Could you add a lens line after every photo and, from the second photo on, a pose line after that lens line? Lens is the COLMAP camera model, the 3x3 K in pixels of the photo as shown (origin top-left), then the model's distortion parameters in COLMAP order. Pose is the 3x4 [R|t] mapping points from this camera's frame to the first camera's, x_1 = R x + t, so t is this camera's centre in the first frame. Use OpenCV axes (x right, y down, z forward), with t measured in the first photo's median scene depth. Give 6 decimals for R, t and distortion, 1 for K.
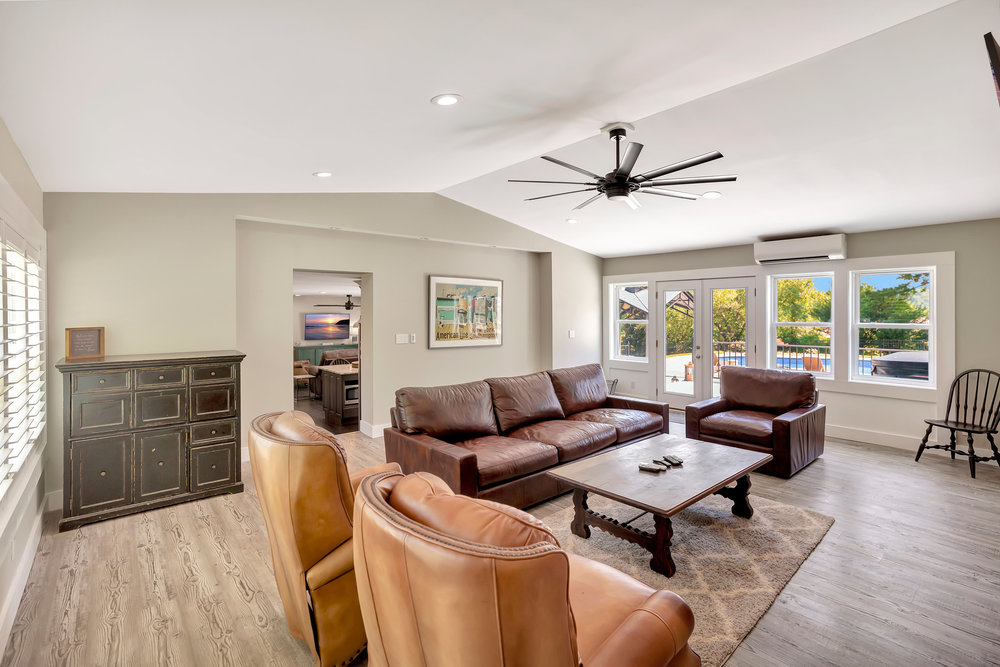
lens RADIAL K [[463.1, 0, 492.5], [0, 463.1, 312.8], [0, 0, 1]] dist [-0.000835, 0.000447]
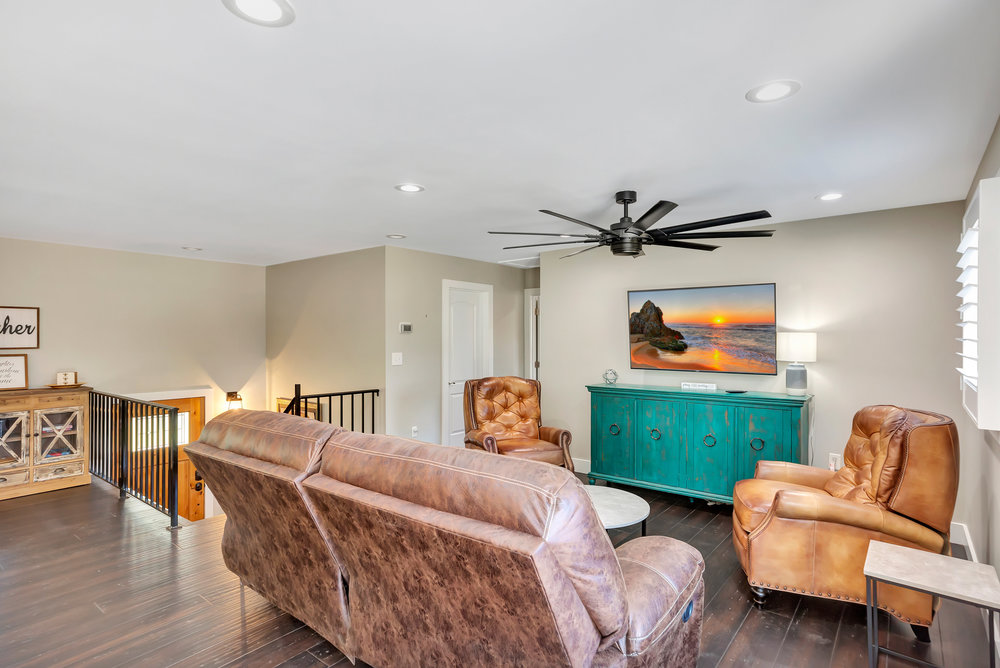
lens RADIAL K [[520.1, 0, 504.5], [0, 520.1, 334.7], [0, 0, 1]] dist [-0.004974, -0.000188]
pose [[0.216224, 0.007305, -0.976316, -0.048455], [-0.002427, 0.999973, 0.006945, 0.031828], [0.976341, 0.000868, 0.216236, 0.806903]]
